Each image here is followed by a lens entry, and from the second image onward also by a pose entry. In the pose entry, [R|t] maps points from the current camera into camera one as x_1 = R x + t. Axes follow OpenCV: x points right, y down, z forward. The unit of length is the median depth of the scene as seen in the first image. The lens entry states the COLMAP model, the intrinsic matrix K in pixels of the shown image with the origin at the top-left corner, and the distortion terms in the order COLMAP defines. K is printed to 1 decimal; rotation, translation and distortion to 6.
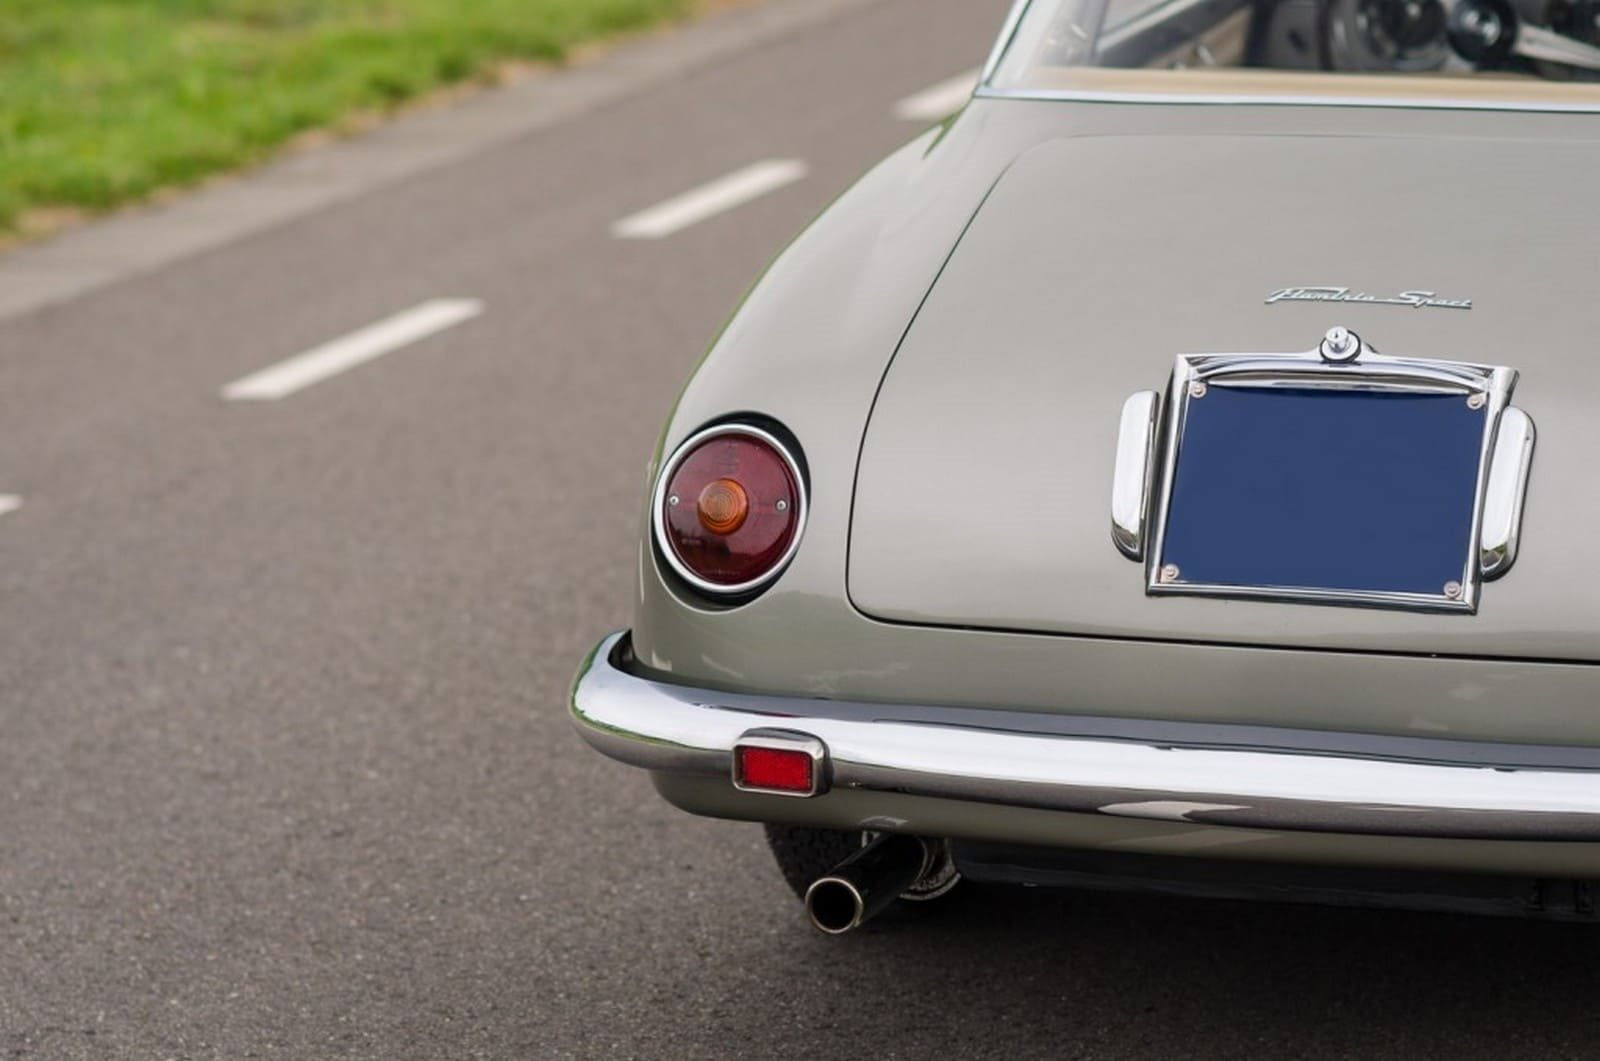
lens RADIAL K [[5763.1, 0, 800.0], [0, 5763.1, 530.5], [0, 0, 1]] dist [0.044699, 1.249486]
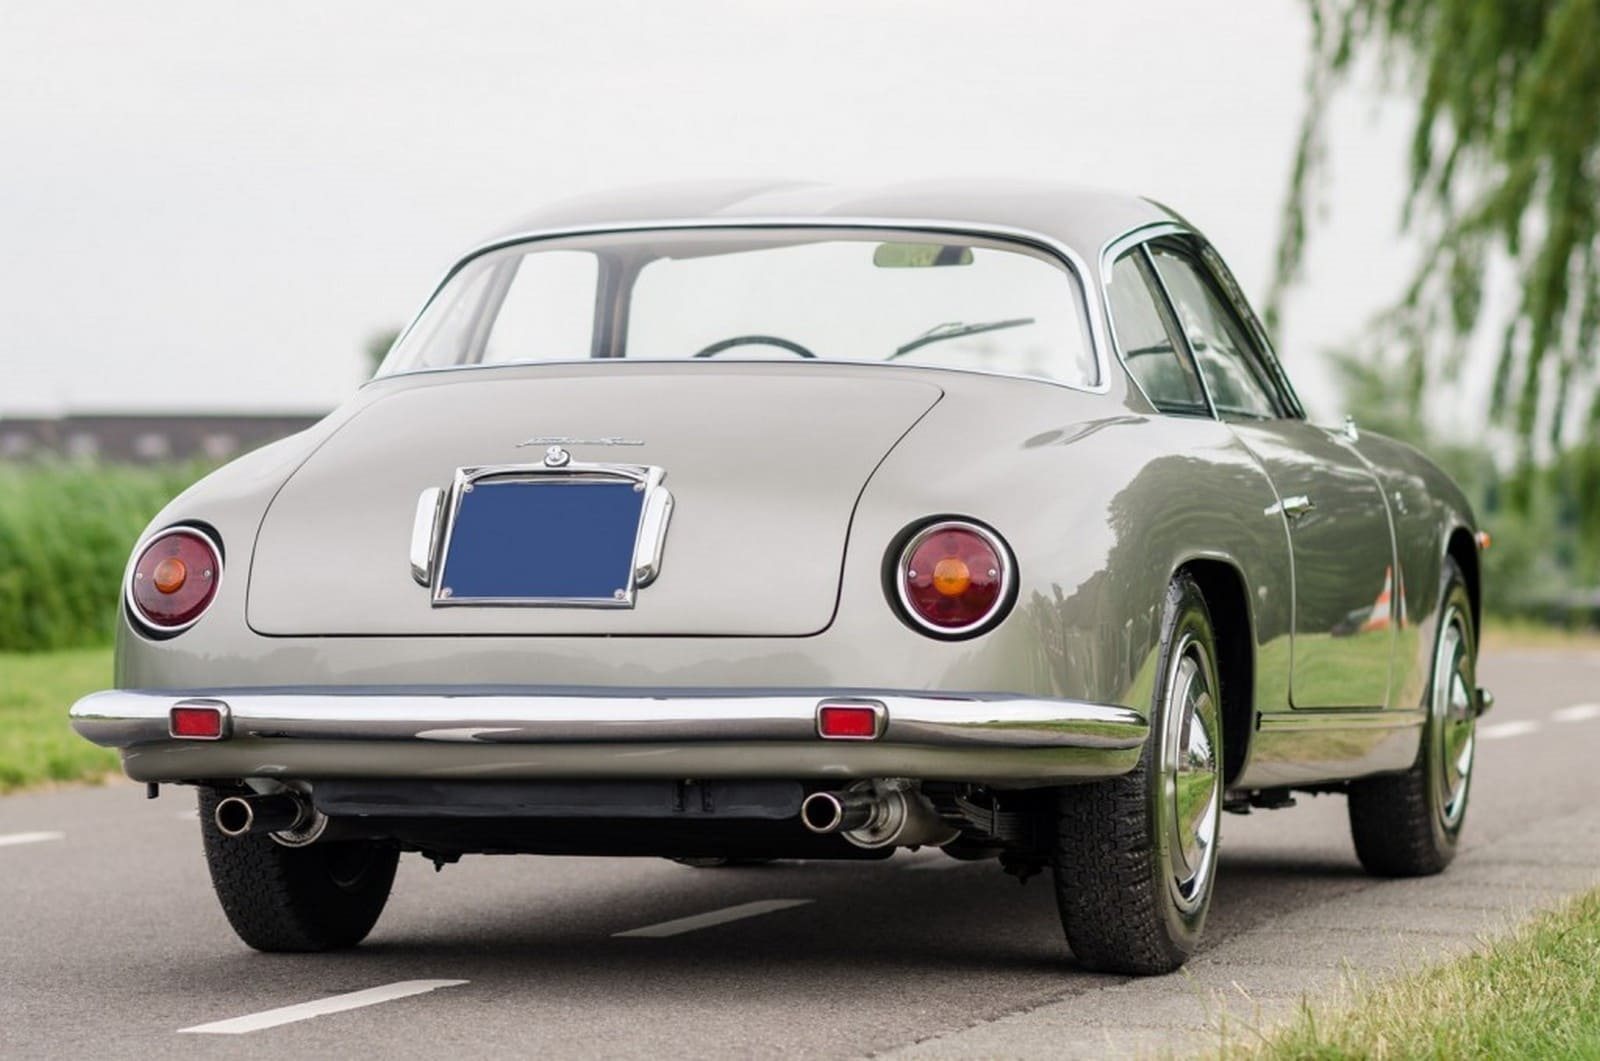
lens RADIAL K [[5763.1, 0, 800.0], [0, 5763.1, 530.5], [0, 0, 1]] dist [0.044699, 1.249486]
pose [[0.998412, 0.008808, 0.055649, 0.072205], [0.002207, 0.980833, -0.194838, 0.297400], [-0.056299, 0.194652, 0.979255, -0.558478]]
